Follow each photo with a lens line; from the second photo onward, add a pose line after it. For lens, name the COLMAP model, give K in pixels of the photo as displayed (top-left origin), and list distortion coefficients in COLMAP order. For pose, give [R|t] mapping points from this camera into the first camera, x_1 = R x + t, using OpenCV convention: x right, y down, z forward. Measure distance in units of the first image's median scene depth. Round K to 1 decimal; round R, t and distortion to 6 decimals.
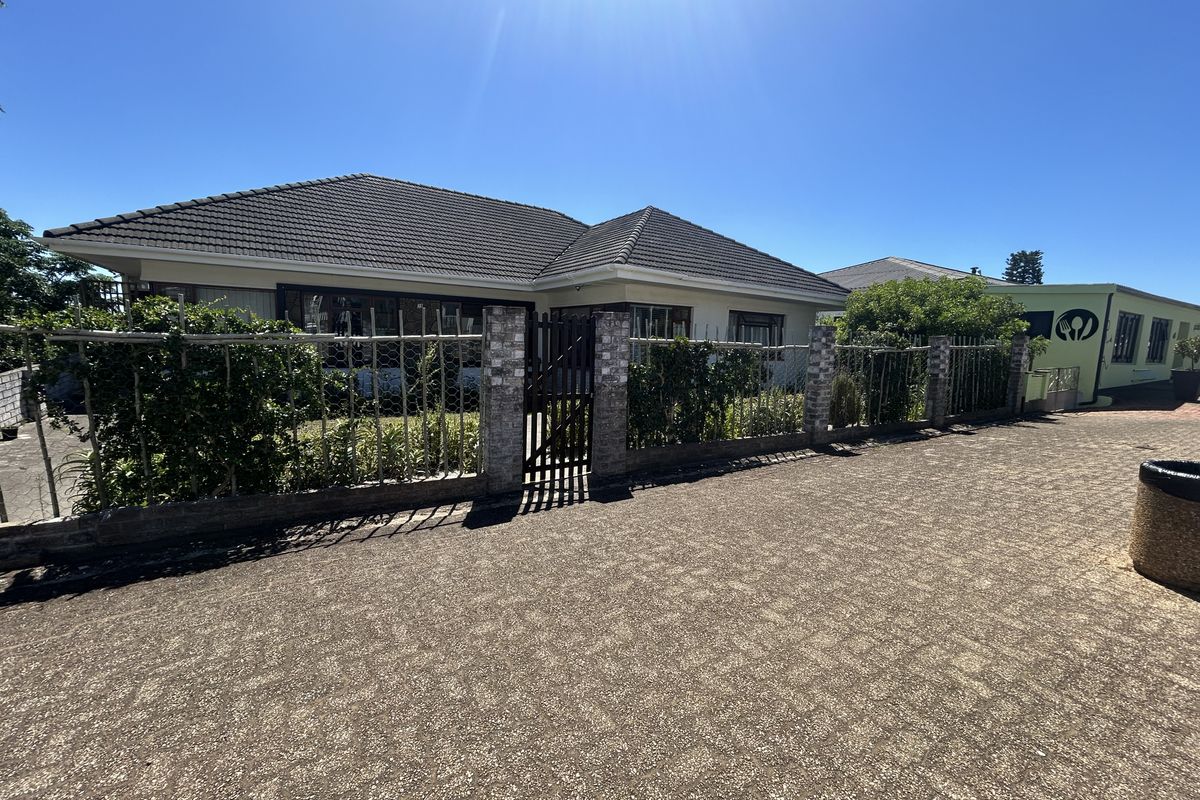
lens RADIAL K [[502.8, 0, 604.6], [0, 502.8, 400.2], [0, 0, 1]] dist [0.001404, -0.000511]
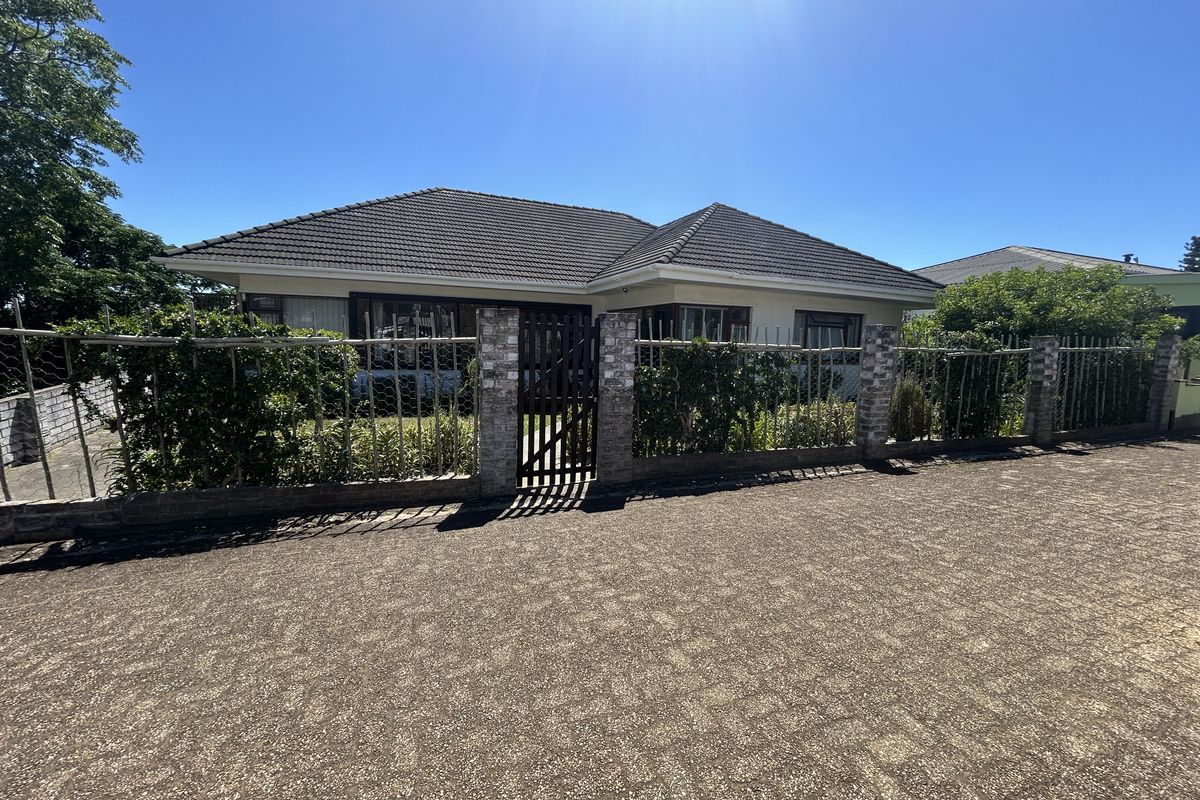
lens RADIAL K [[502.8, 0, 597.5], [0, 502.8, 402.3], [0, 0, 1]] dist [0.001404, -0.000511]
pose [[0.981417, 0.018457, -0.190998, 0.203721], [-0.018956, 0.999820, -0.000788, -0.005033], [0.190949, 0.004394, 0.981590, 0.068491]]
